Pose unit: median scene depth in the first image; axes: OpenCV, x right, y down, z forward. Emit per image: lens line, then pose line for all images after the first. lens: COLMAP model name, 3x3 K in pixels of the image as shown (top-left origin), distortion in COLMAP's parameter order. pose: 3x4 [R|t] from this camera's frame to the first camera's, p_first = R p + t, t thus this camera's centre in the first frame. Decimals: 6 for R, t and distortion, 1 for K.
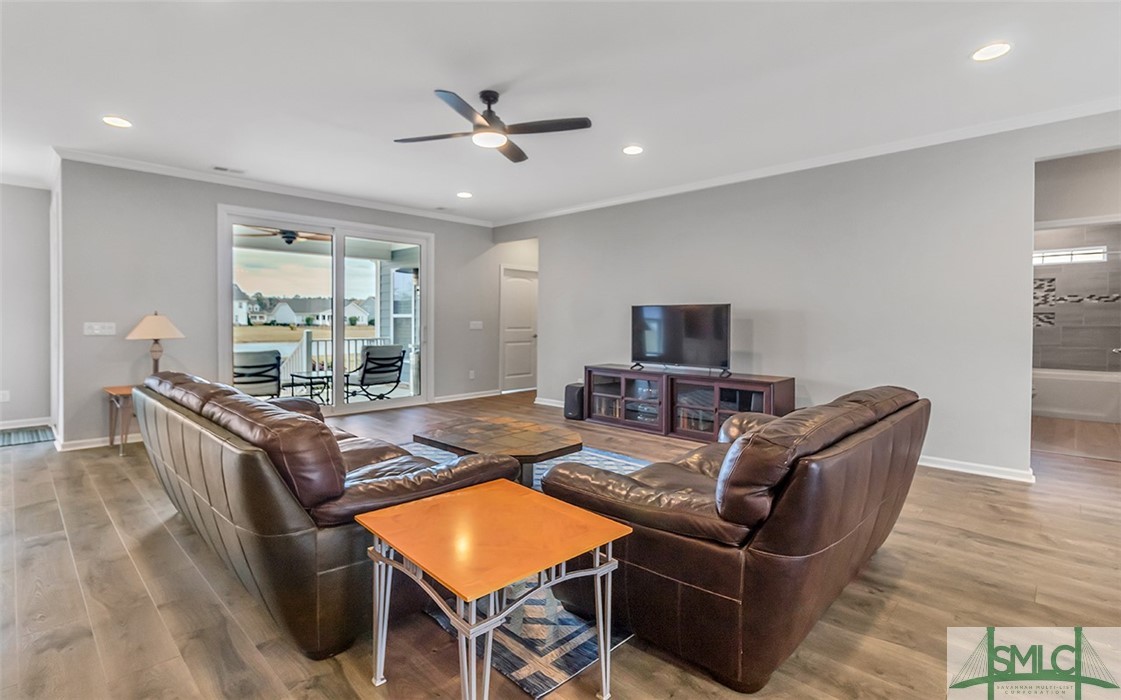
lens RADIAL K [[524.6, 0, 566.1], [0, 524.6, 325.9], [0, 0, 1]] dist [0.012740, 0.000026]
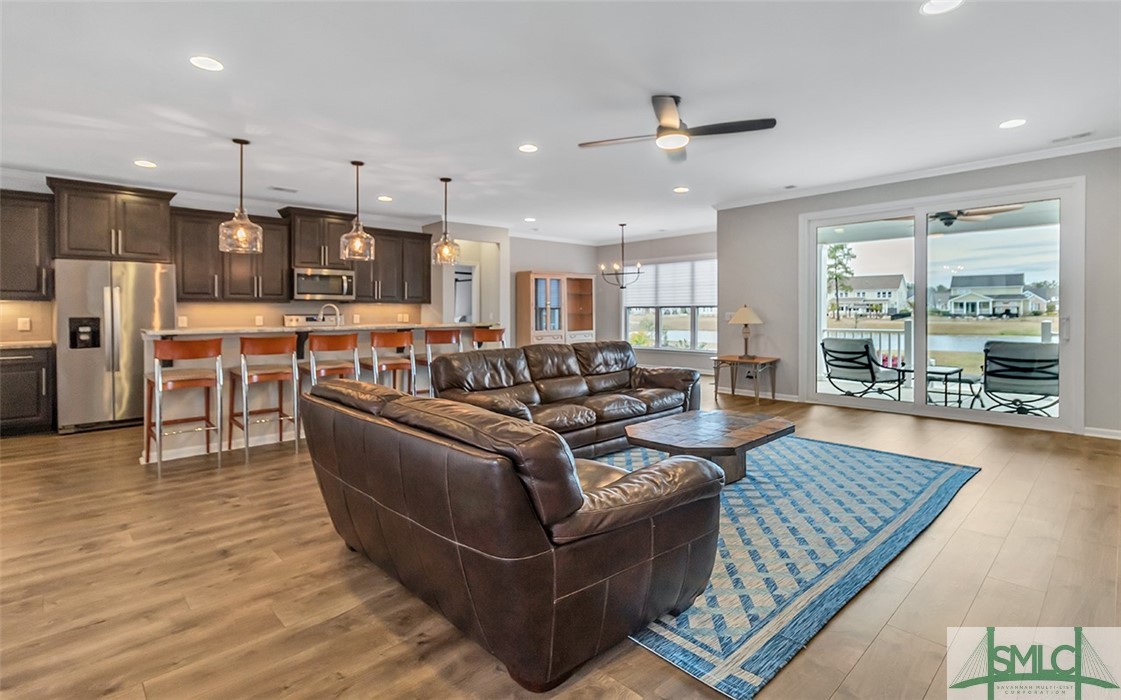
lens RADIAL K [[535.1, 0, 574.9], [0, 535.1, 317.3], [0, 0, 1]] dist [-0.001134, -0.000412]
pose [[-0.036070, 0.011185, -0.999287, 0.941984], [-0.003985, 0.999928, 0.011336, -0.010437], [0.999341, 0.004391, -0.036023, 0.845563]]
